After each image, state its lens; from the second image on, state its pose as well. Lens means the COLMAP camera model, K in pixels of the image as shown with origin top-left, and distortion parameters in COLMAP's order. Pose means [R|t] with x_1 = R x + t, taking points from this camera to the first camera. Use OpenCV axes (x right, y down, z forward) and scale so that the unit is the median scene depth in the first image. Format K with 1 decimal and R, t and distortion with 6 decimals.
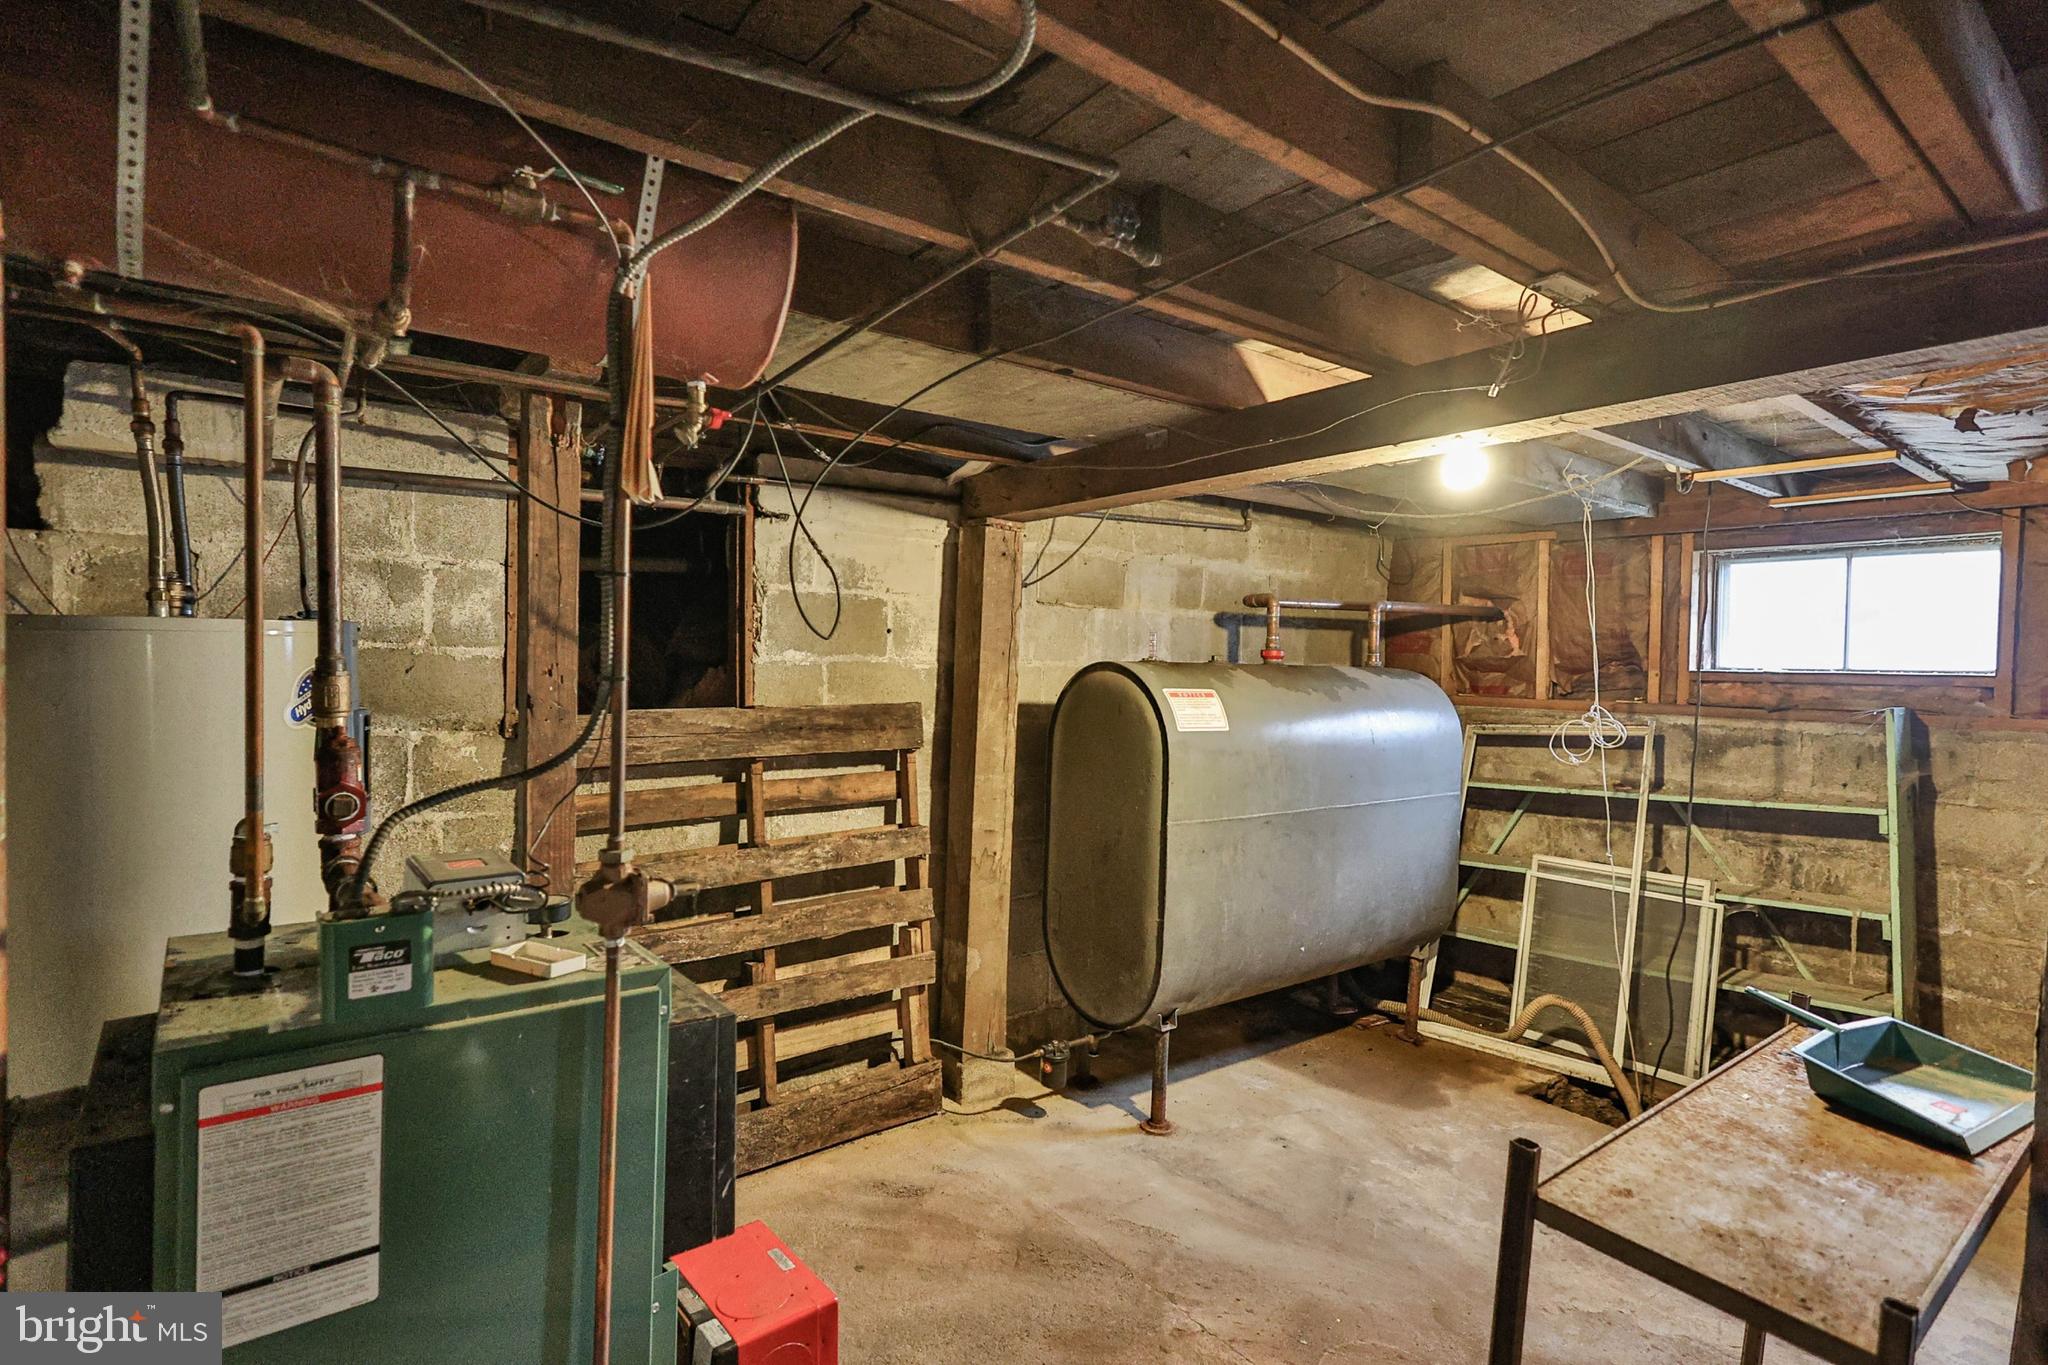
lens RADIAL K [[1018.2, 0, 1040.3], [0, 1018.2, 671.2], [0, 0, 1]] dist [0.002851, 0.000887]
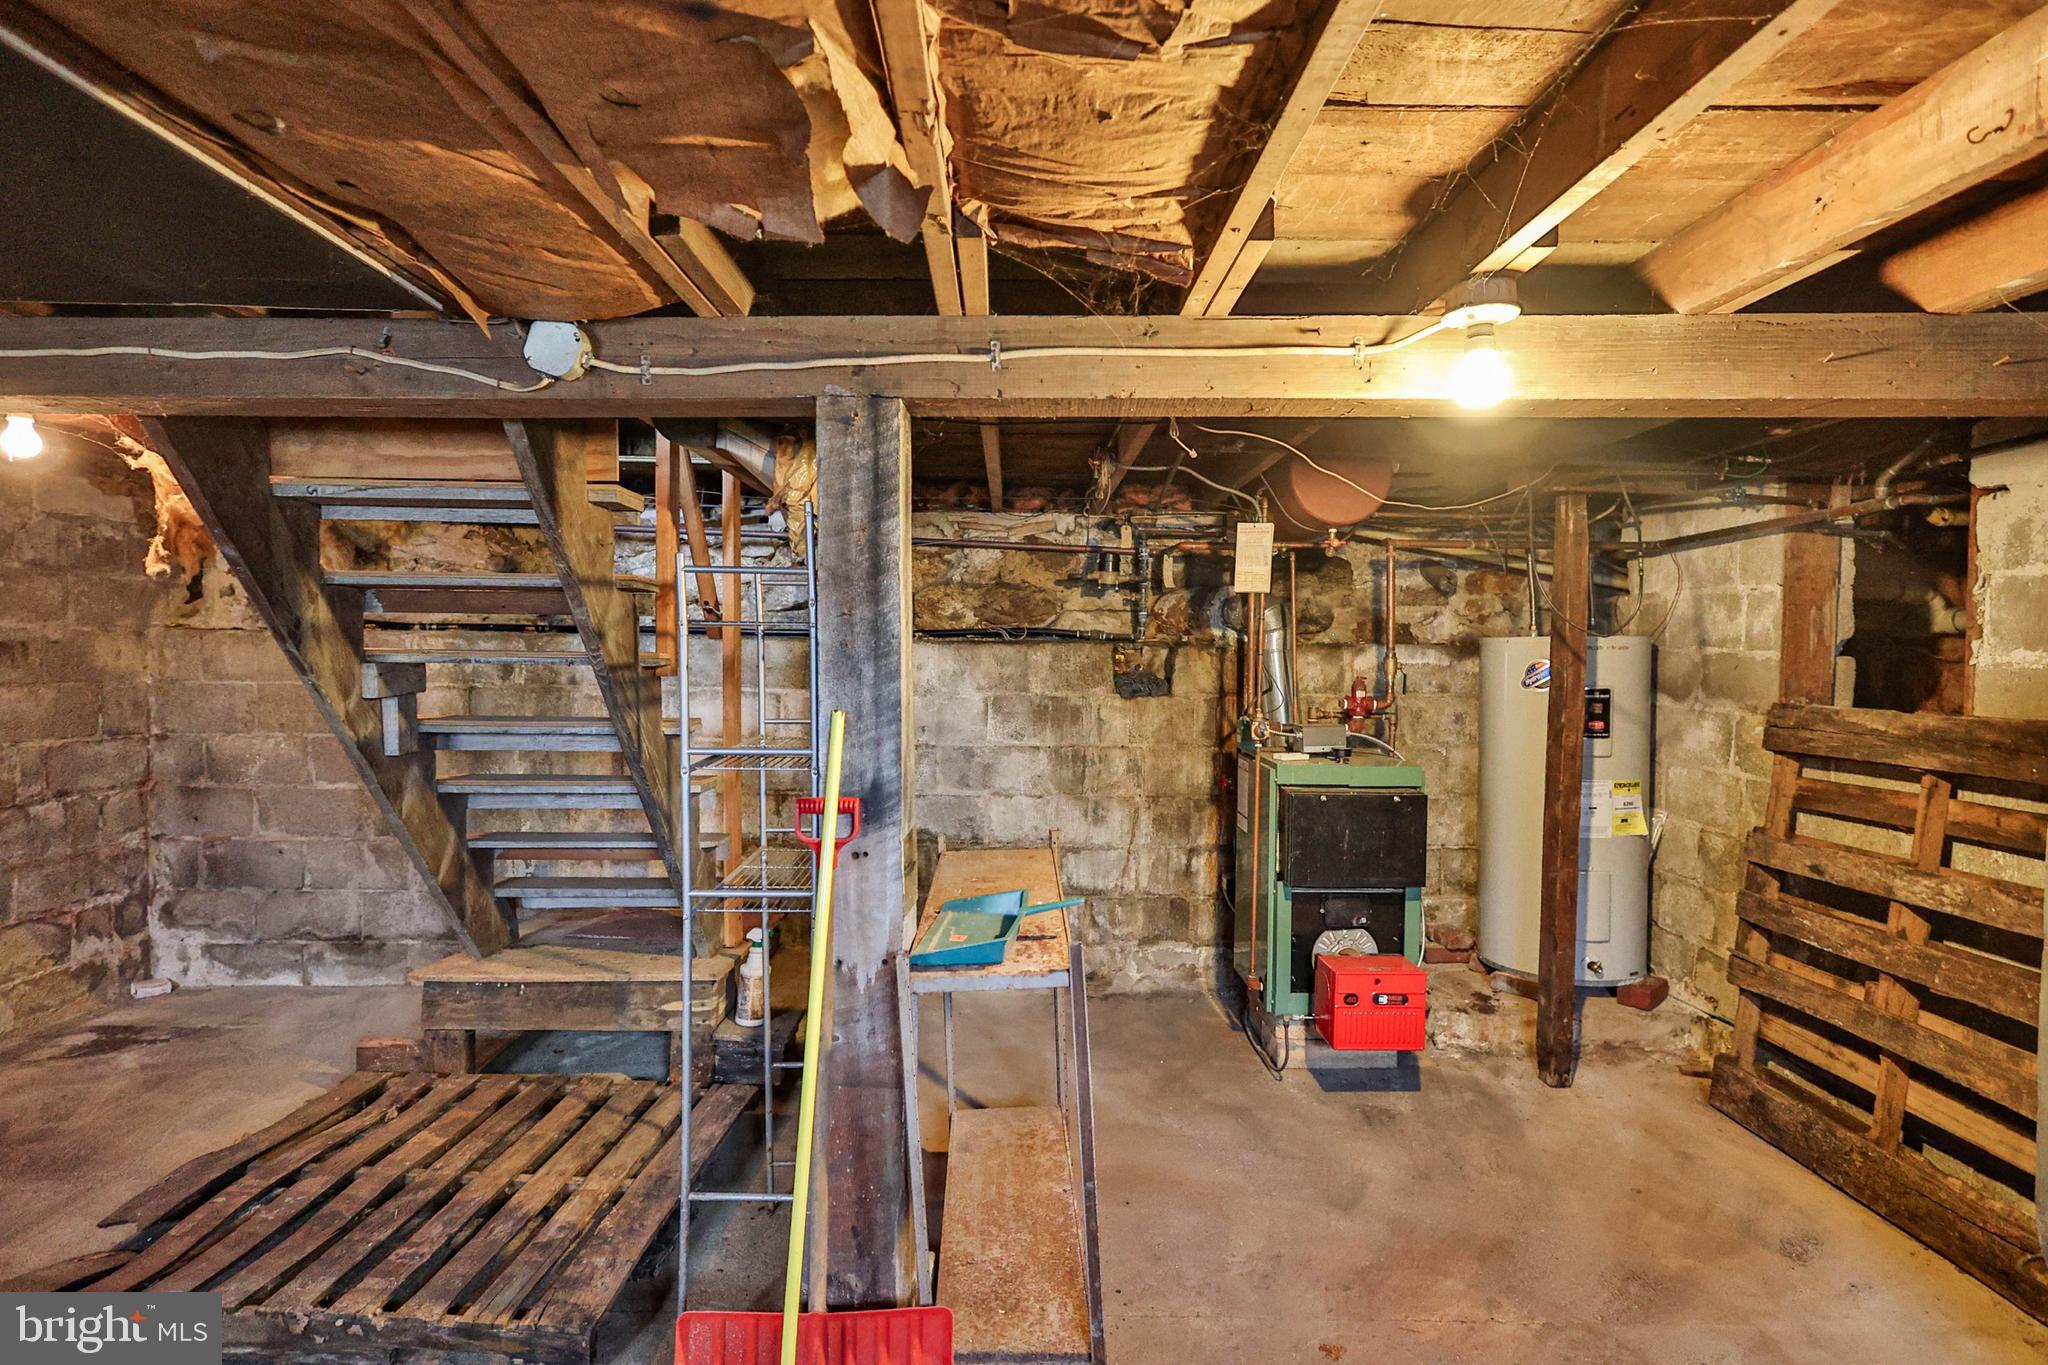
lens RADIAL K [[1018.2, 0, 1040.3], [0, 1018.2, 671.2], [0, 0, 1]] dist [0.002851, 0.000887]
pose [[-0.621082, -0.004399, -0.783734, 0.958076], [-0.031038, 0.999338, 0.018987, 0.005833], [0.783131, 0.036118, -0.620807, 0.990411]]
